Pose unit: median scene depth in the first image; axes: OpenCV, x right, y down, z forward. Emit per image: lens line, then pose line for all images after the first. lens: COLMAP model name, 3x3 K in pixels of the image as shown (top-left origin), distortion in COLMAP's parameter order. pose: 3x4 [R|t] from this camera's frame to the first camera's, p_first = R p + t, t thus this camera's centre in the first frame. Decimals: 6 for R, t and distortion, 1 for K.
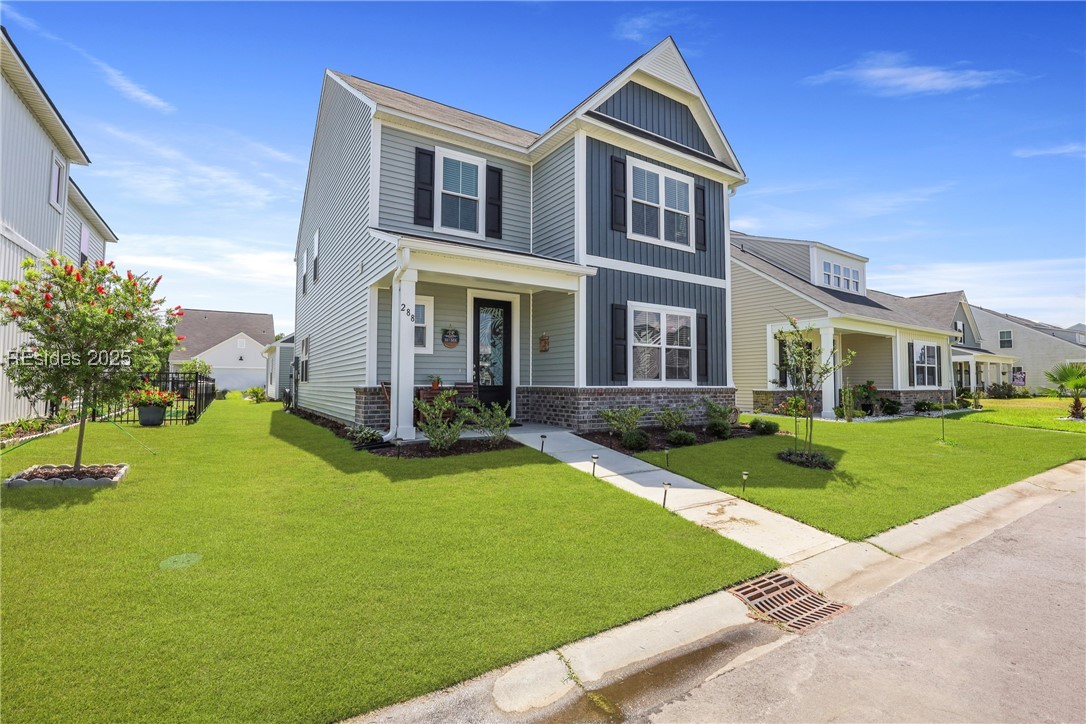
lens RADIAL K [[502.4, 0, 548.8], [0, 502.4, 361.6], [0, 0, 1]] dist [-0.035328, 0.006116]
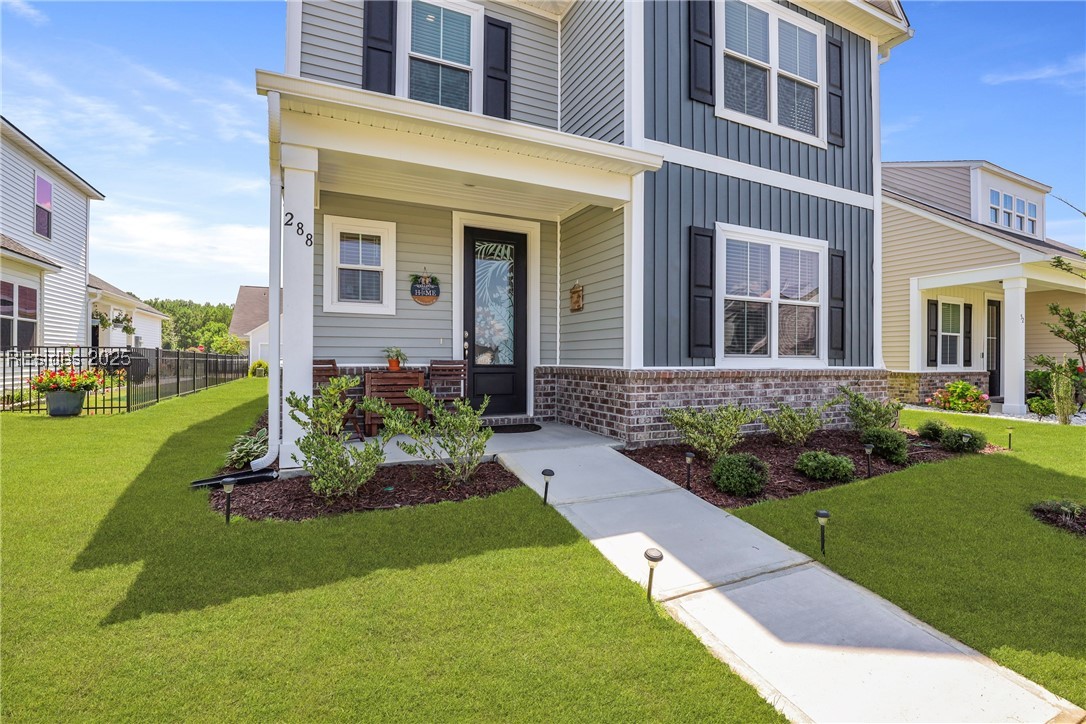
lens RADIAL K [[502.4, 0, 548.8], [0, 502.4, 361.6], [0, 0, 1]] dist [-0.035328, 0.006116]
pose [[0.991503, 0.002259, -0.130063, 0.038542], [0.003671, 0.998965, 0.045332, 0.015000], [0.130030, -0.045424, 0.990469, 0.382139]]
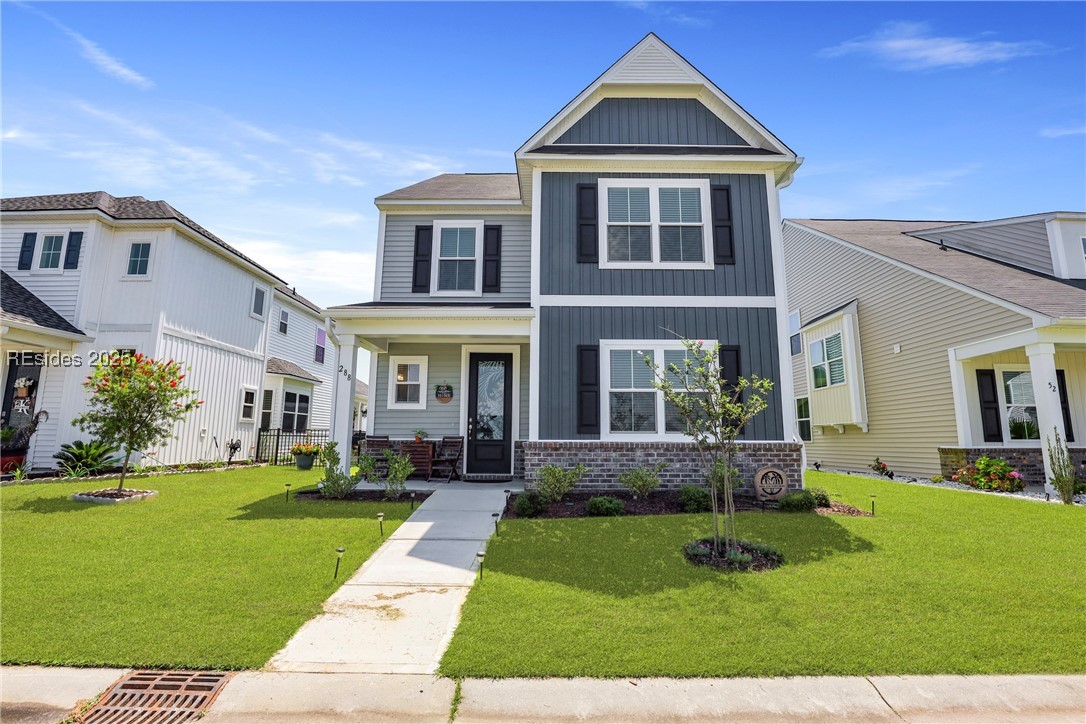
lens RADIAL K [[502.4, 0, 548.8], [0, 502.4, 361.6], [0, 0, 1]] dist [-0.035328, 0.006116]
pose [[0.833720, -0.084748, -0.545645, 0.543717], [0.022244, 0.992505, -0.120165, 0.016931], [0.551739, 0.088047, 0.829356, 0.240665]]
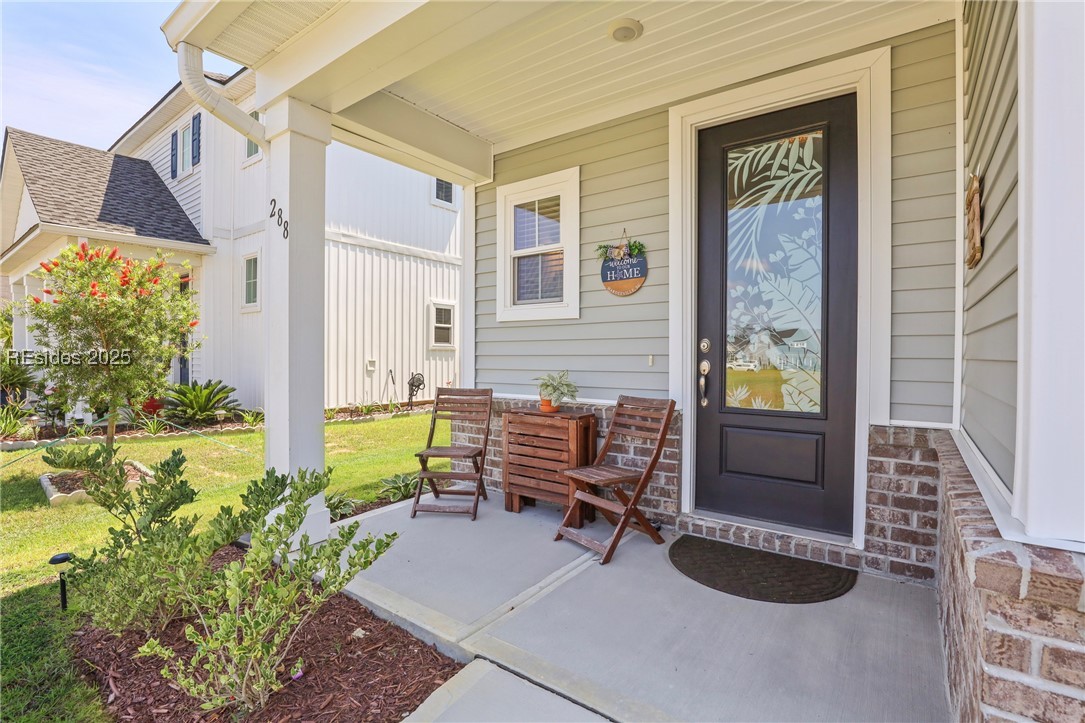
lens RADIAL K [[501.9, 0, 548.3], [0, 501.9, 361.1], [0, 0, 1]] dist [-0.035328, 0.006116]
pose [[0.356736, 0.010086, -0.934151, 0.110890], [0.037203, 0.998995, 0.024994, 0.007068], [0.933464, -0.043669, 0.356003, 0.797104]]
